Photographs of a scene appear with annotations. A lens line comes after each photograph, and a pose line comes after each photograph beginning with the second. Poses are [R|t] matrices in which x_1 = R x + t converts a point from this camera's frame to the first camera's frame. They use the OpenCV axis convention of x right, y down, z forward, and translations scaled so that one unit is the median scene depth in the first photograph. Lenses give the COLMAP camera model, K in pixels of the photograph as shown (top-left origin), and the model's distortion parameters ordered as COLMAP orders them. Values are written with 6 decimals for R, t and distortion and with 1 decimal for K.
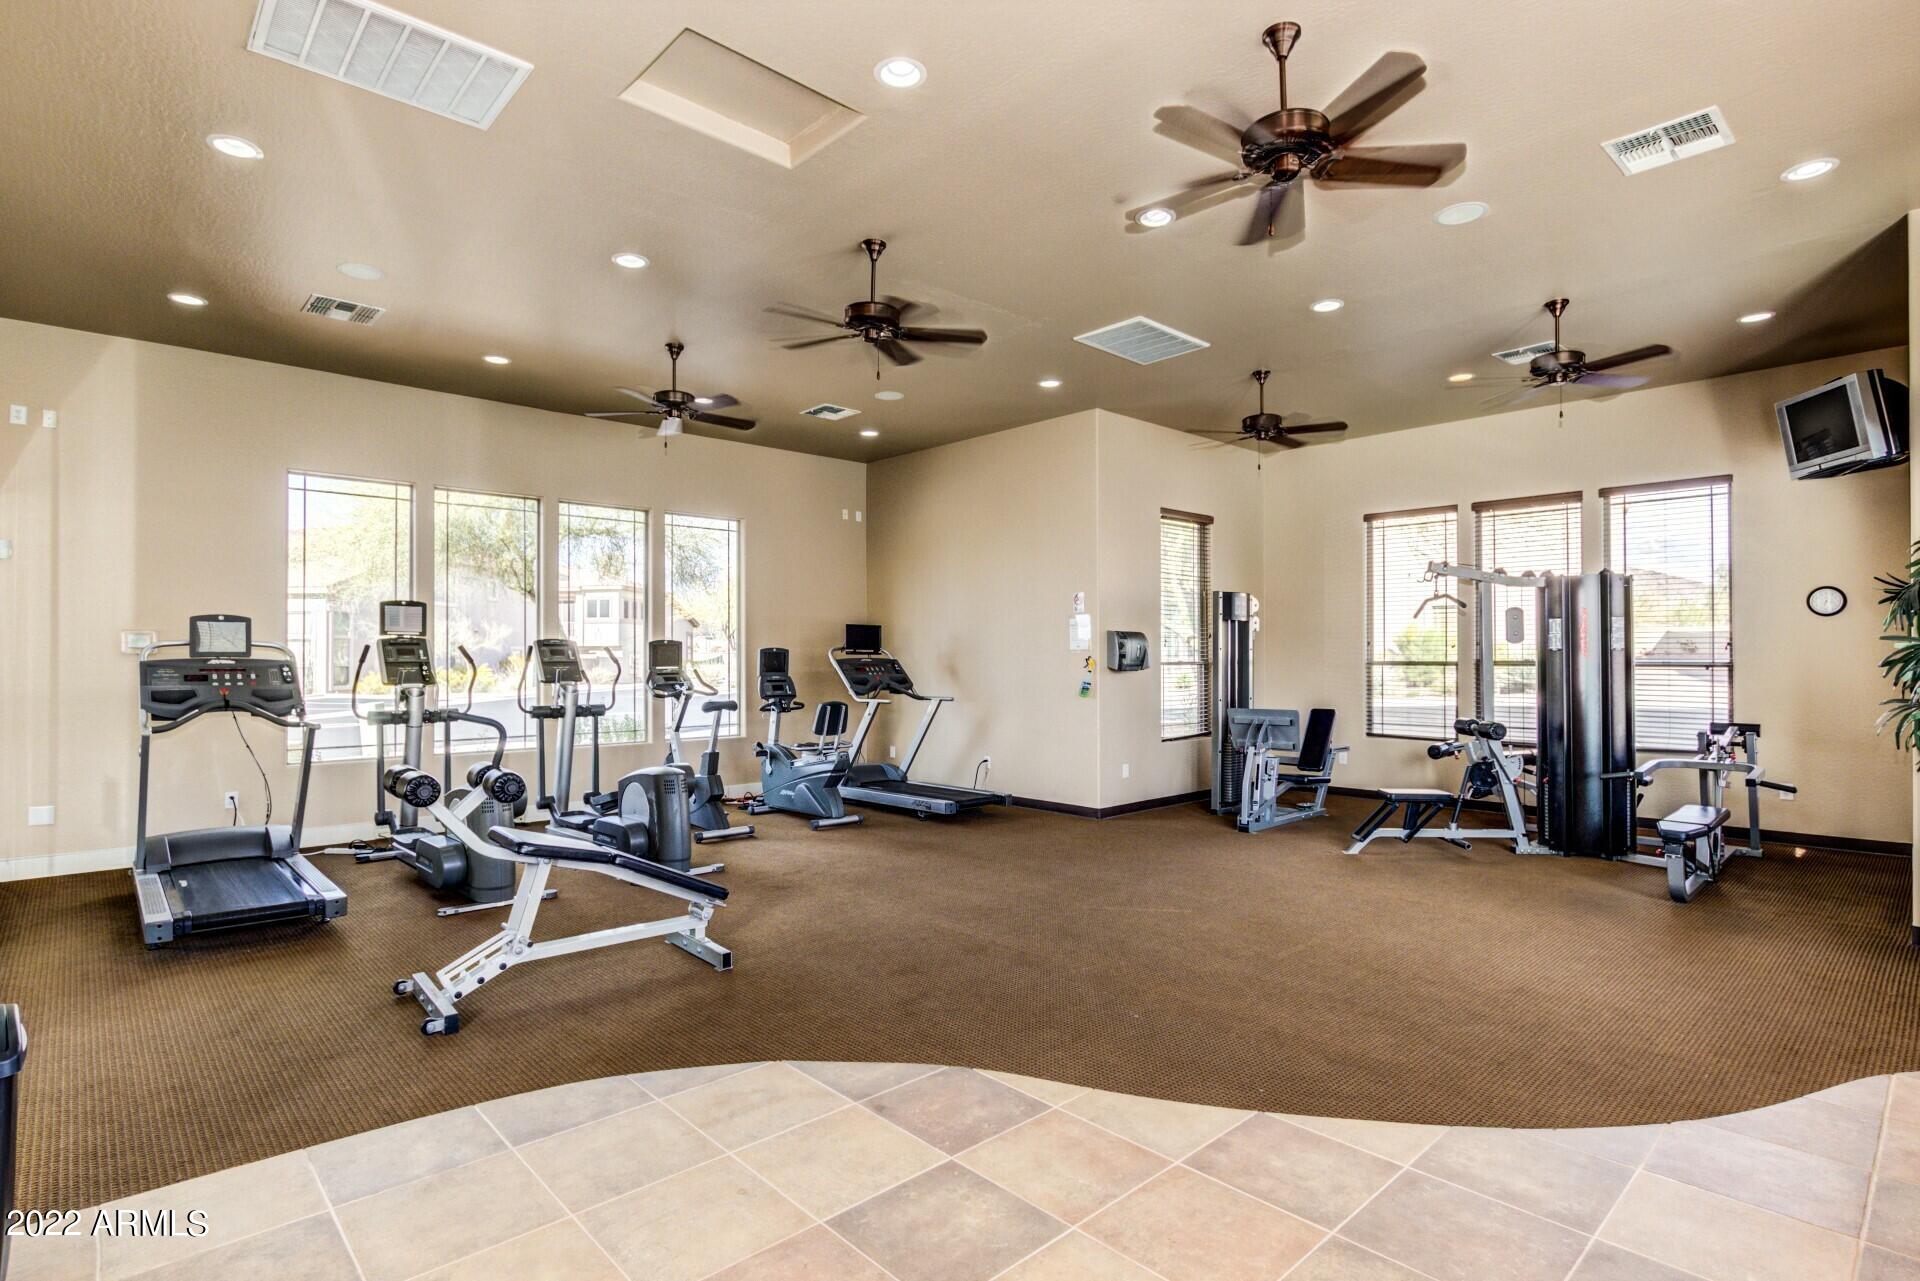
lens RADIAL K [[940.2, 0, 955.9], [0, 940.2, 647.4], [0, 0, 1]] dist [-0.006152, -0.000048]
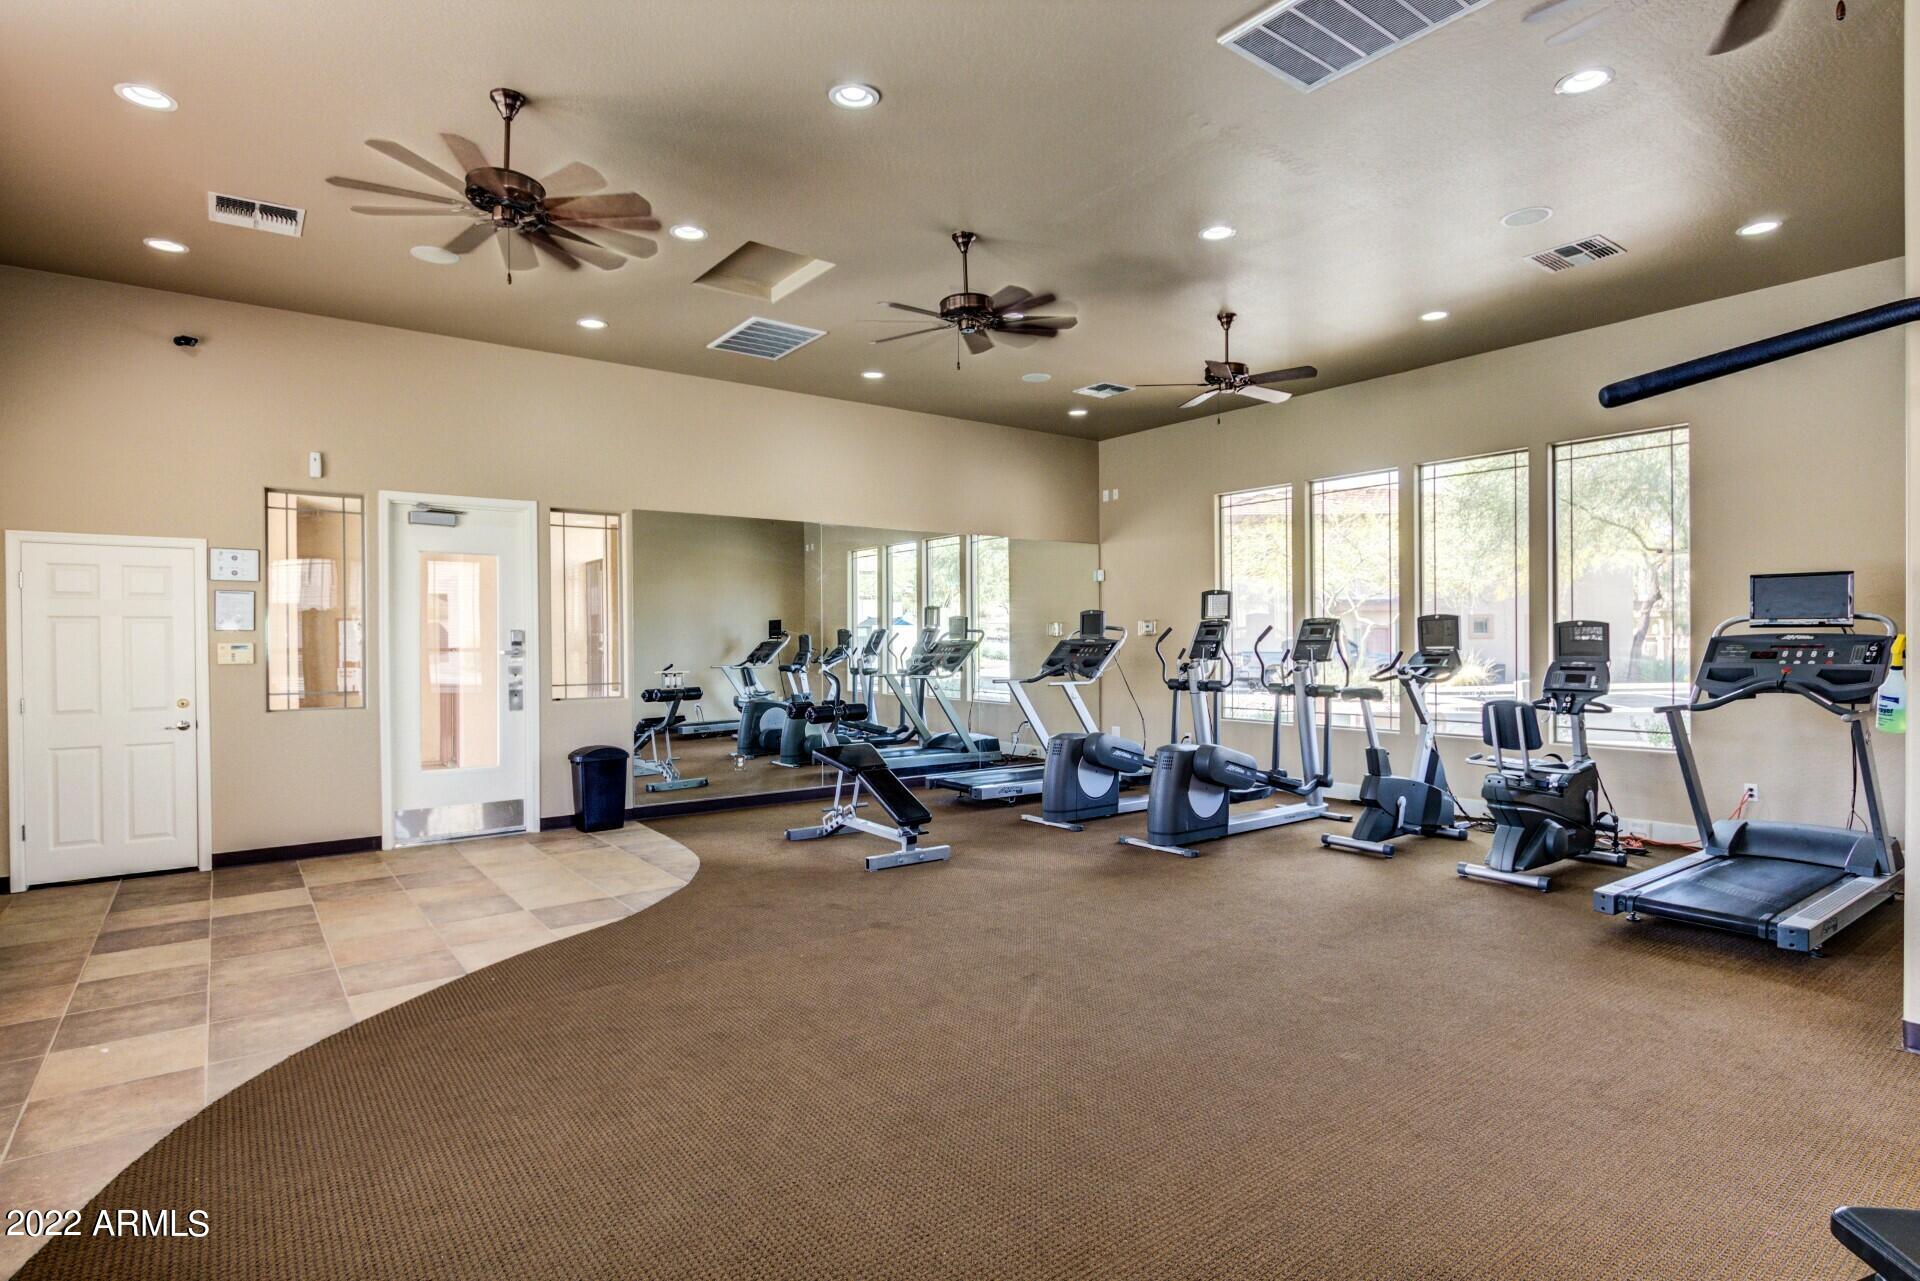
lens RADIAL K [[996.1, 0, 956.8], [0, 996.1, 639.6], [0, 0, 1]] dist [-0.001594, -0.000500]
pose [[-0.104349, 0.001301, -0.994540, 0.756641], [0.017424, 0.999848, -0.000520, 0.009890], [0.994388, -0.017383, -0.104356, 0.836063]]
